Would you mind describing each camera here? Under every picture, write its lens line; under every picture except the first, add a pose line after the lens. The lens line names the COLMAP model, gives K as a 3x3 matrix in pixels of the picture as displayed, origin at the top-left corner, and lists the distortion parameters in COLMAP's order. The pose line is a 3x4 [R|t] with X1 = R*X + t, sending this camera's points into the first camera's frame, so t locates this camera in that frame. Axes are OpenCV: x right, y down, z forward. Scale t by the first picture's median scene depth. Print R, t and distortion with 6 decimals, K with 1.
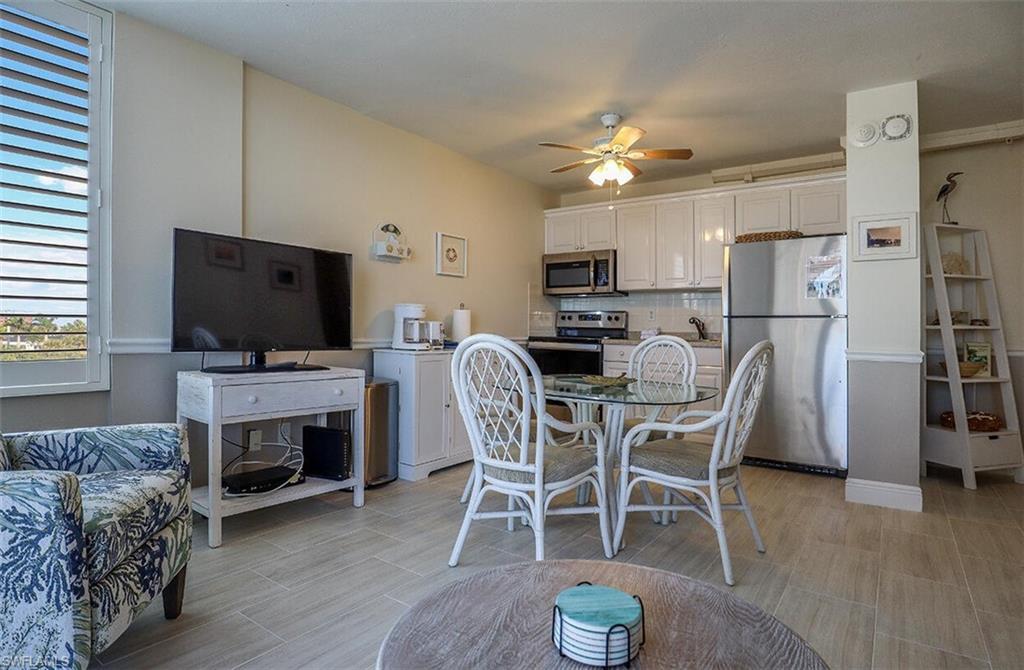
lens RADIAL K [[555.5, 0, 527.3], [0, 555.5, 315.5], [0, 0, 1]] dist [0.001095, 0.001023]
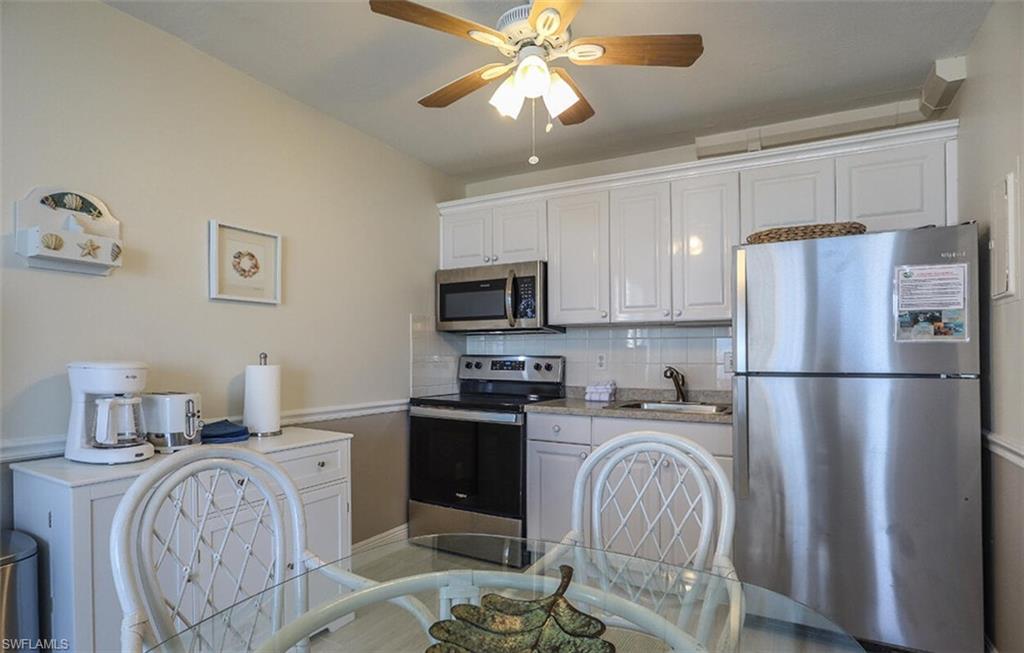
lens RADIAL K [[541.3, 0, 512.0], [0, 541.3, 360.9], [0, 0, 1]] dist [-0.043233, 0.017368]
pose [[0.995766, -0.011986, 0.091139, 0.086444], [0.009043, 0.999426, 0.032640, -0.033717], [-0.091478, -0.031677, 0.995303, 0.530852]]
